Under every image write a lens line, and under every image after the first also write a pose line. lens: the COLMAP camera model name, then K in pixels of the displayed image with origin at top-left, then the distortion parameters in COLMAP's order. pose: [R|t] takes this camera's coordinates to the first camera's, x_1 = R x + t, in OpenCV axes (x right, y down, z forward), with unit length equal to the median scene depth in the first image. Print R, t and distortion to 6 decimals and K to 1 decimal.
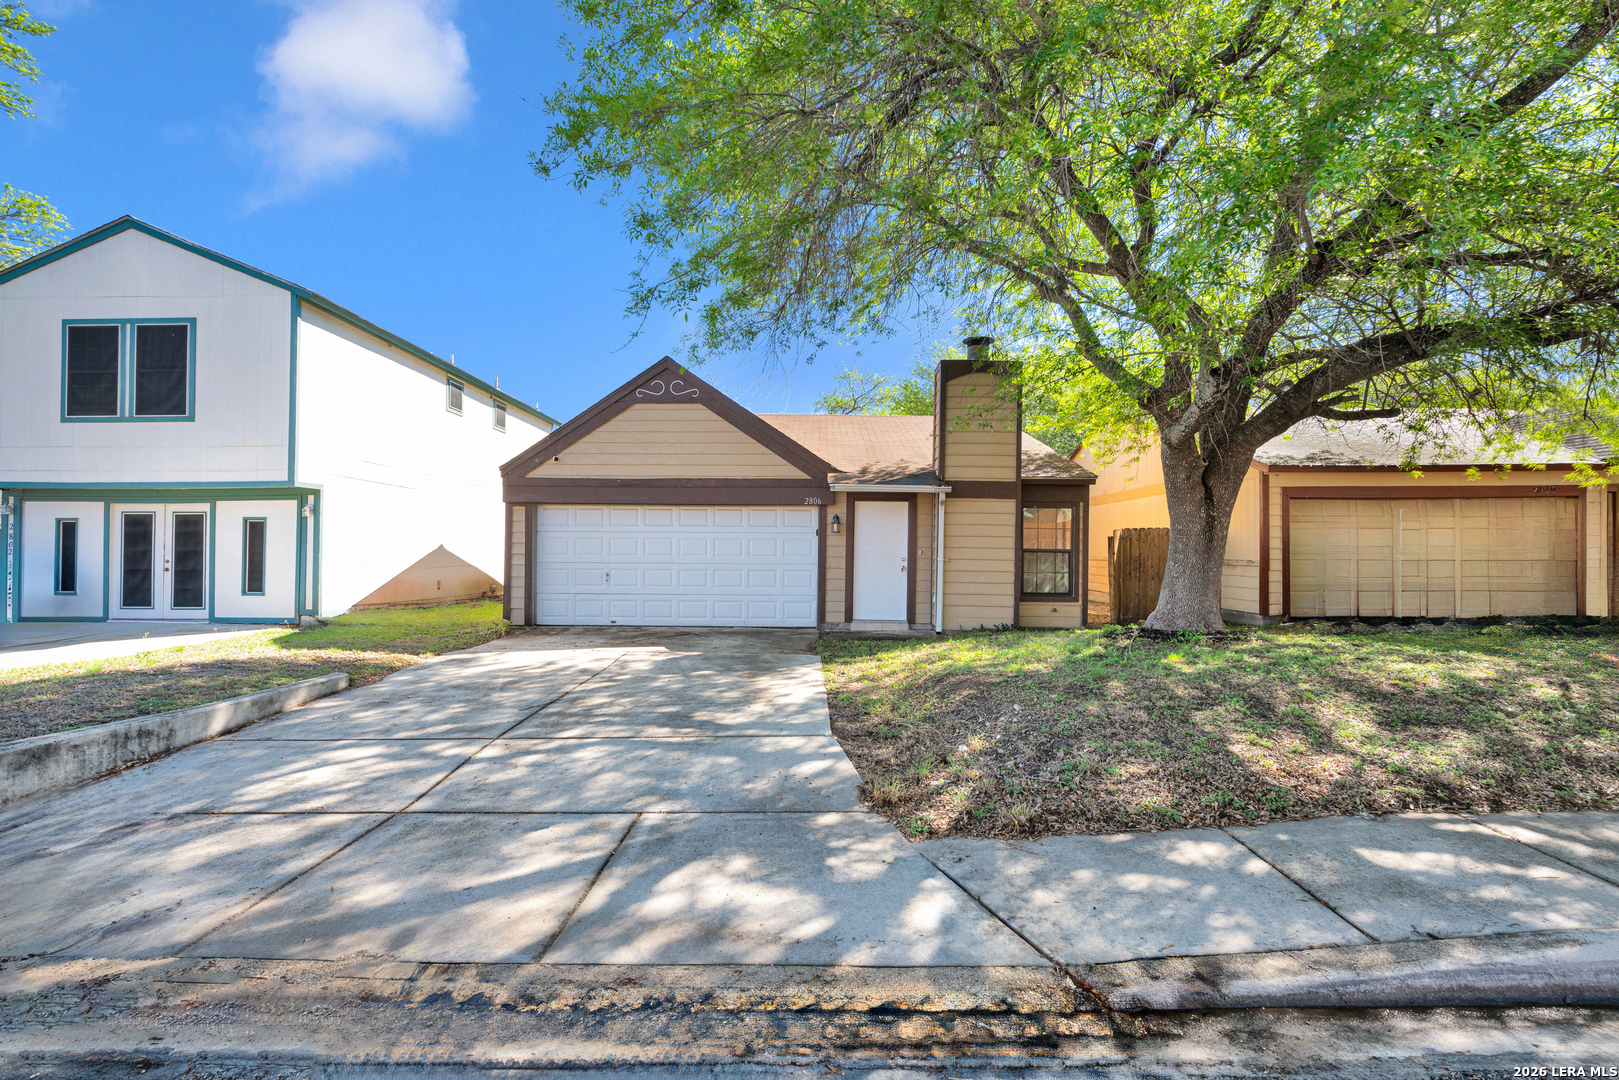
lens RADIAL K [[733.7, 0, 815.4], [0, 733.7, 553.7], [0, 0, 1]] dist [-0.026626, -0.000013]
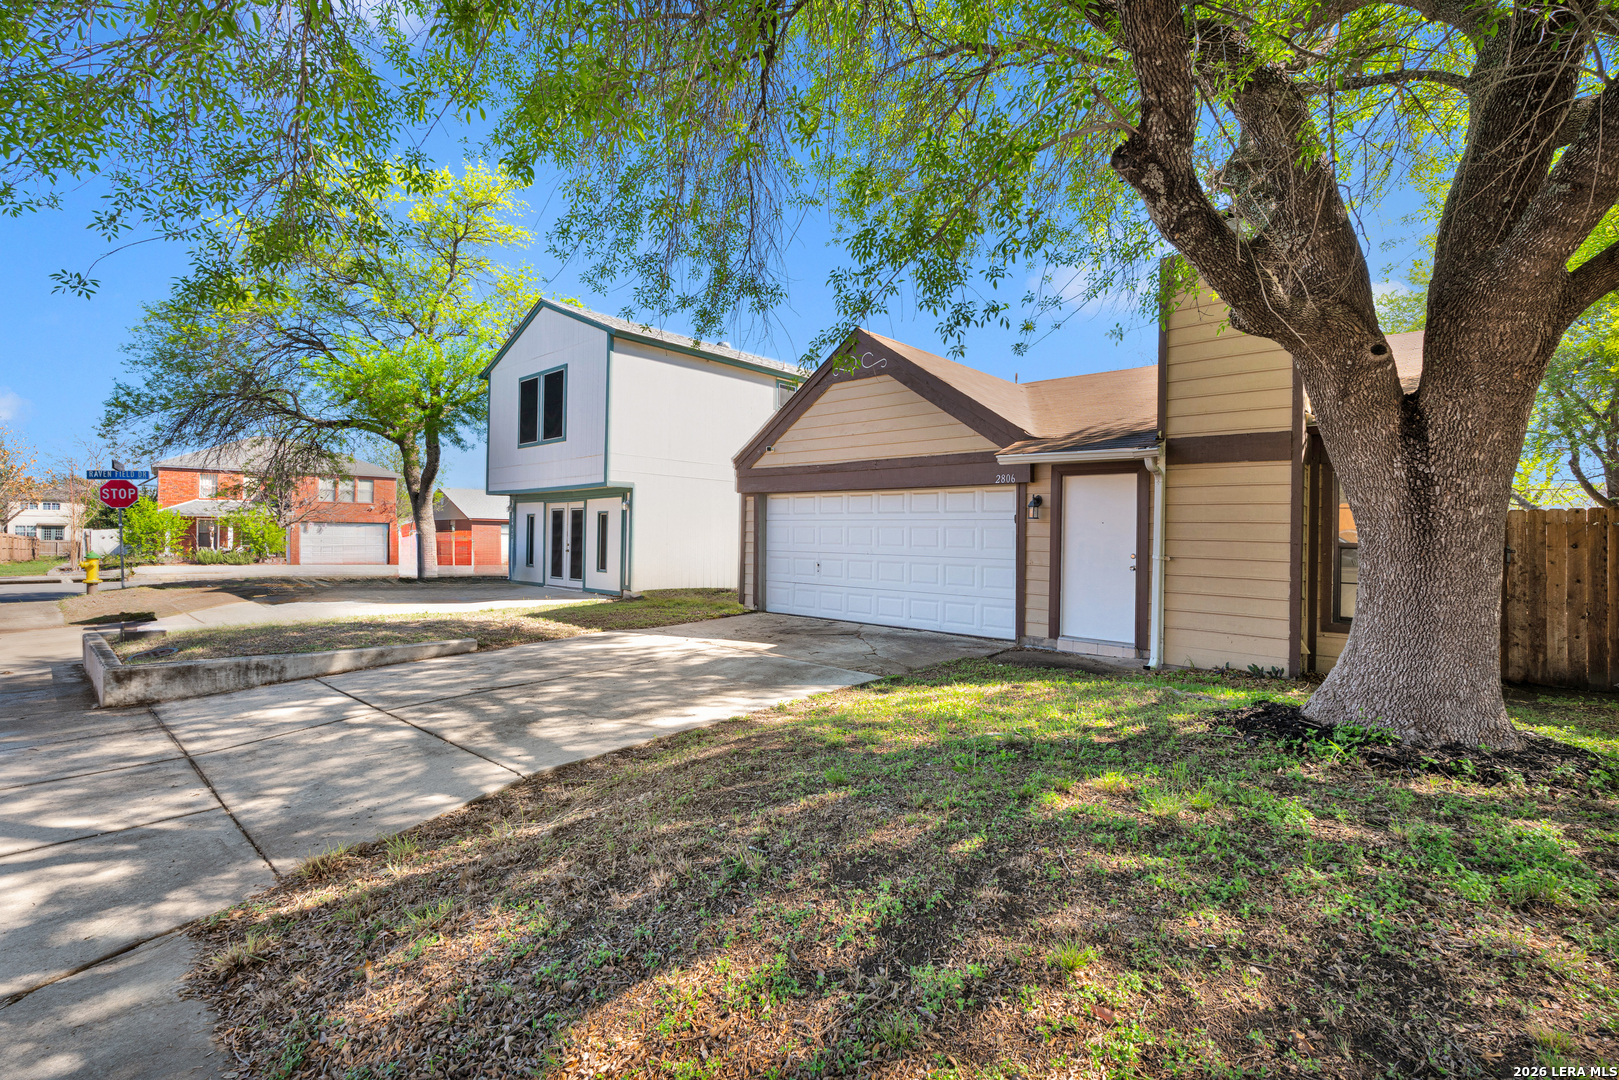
lens RADIAL K [[733.7, 0, 811.5], [0, 733.7, 533.8], [0, 0, 1]] dist [-0.026626, -0.000013]
pose [[0.735369, 0.003098, -0.677660, 0.378076], [-0.006863, 0.999972, -0.002876, -0.009616], [0.677633, 0.006765, 0.735370, 0.293415]]
